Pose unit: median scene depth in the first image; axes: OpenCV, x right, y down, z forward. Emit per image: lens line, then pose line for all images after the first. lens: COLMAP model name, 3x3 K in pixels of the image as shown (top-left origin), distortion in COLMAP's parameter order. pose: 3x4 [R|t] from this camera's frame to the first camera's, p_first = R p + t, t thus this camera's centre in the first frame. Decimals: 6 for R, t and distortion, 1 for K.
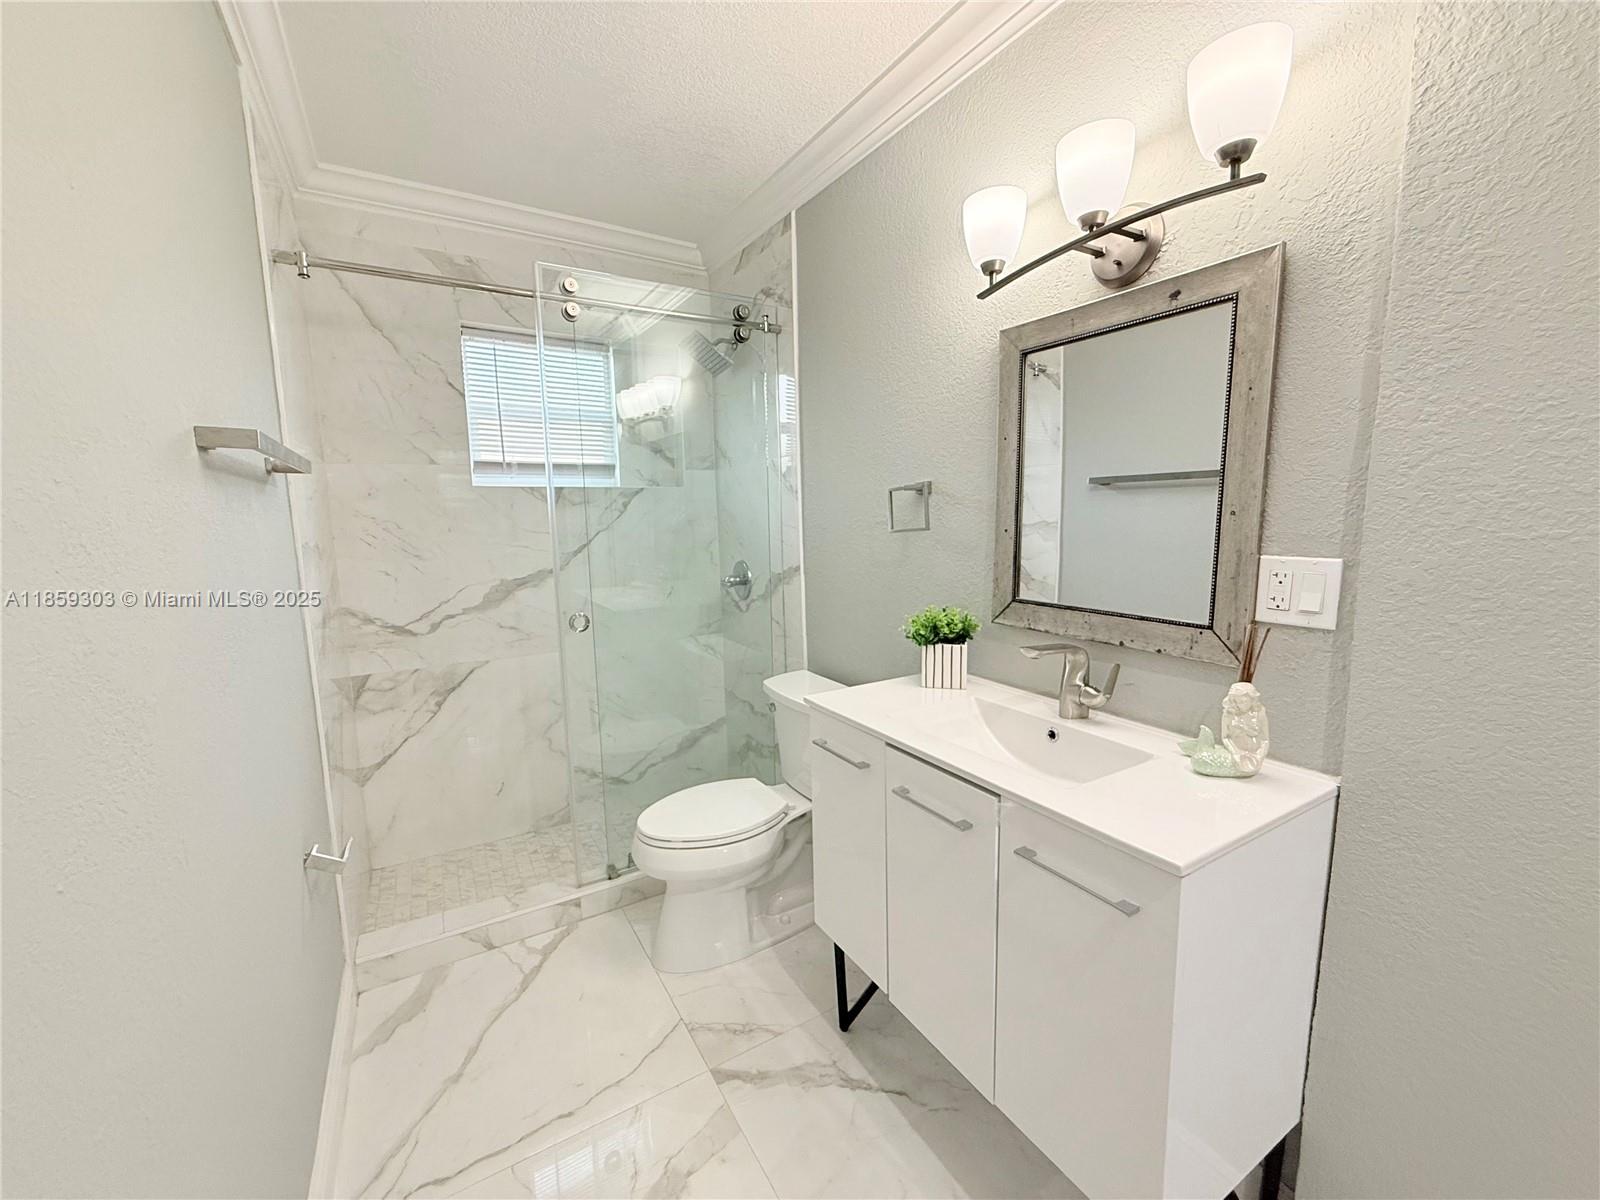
lens RADIAL K [[645.0, 0, 797.0], [0, 645.0, 601.6], [0, 0, 1]] dist [0.001486, 0.000234]
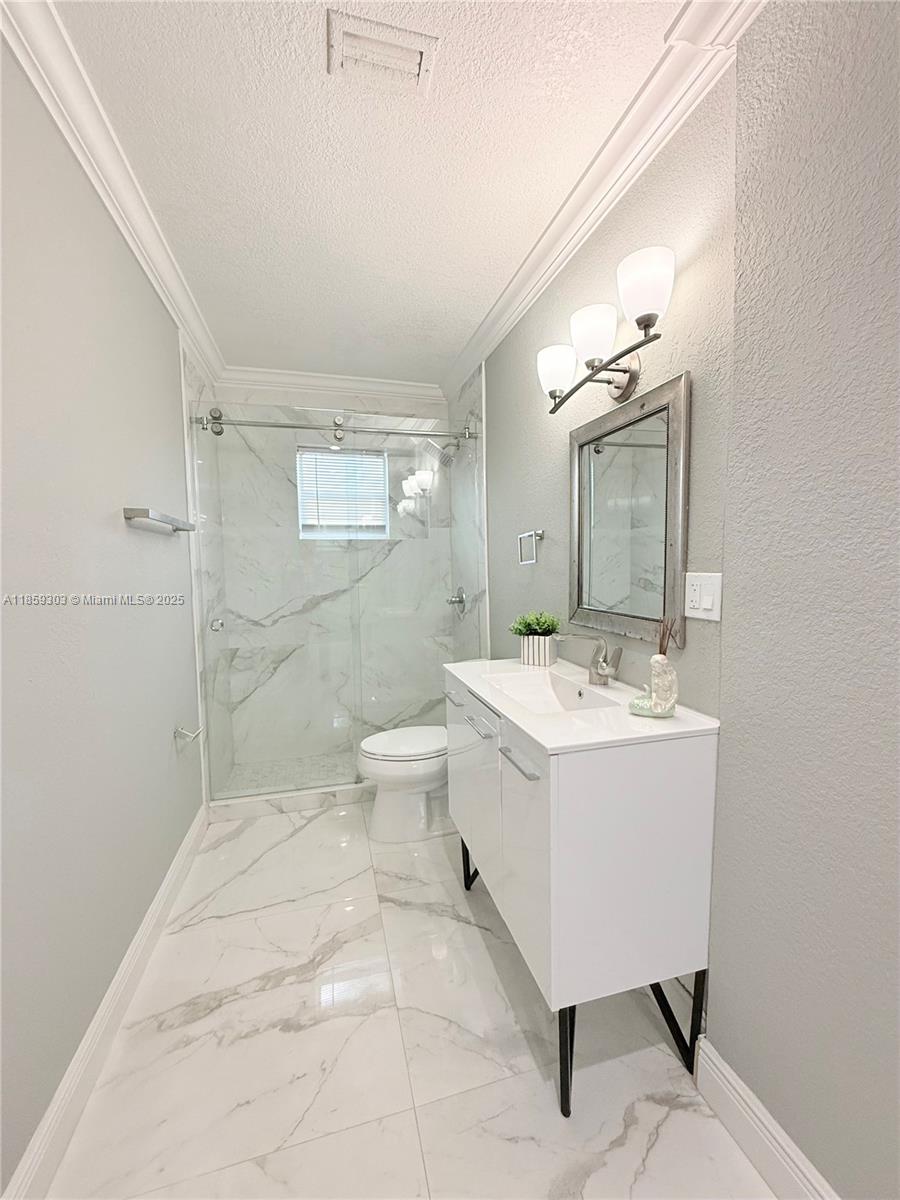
lens RADIAL K [[483.7, 0, 450.0], [0, 483.7, 600.0], [0, 0, 1]] dist [0.001486, 0.000234]
pose [[0.963074, 0.021537, -0.268376, 0.341828], [-0.037347, 0.997845, -0.053943, 0.050752], [0.266635, 0.061975, 0.961803, -0.155182]]
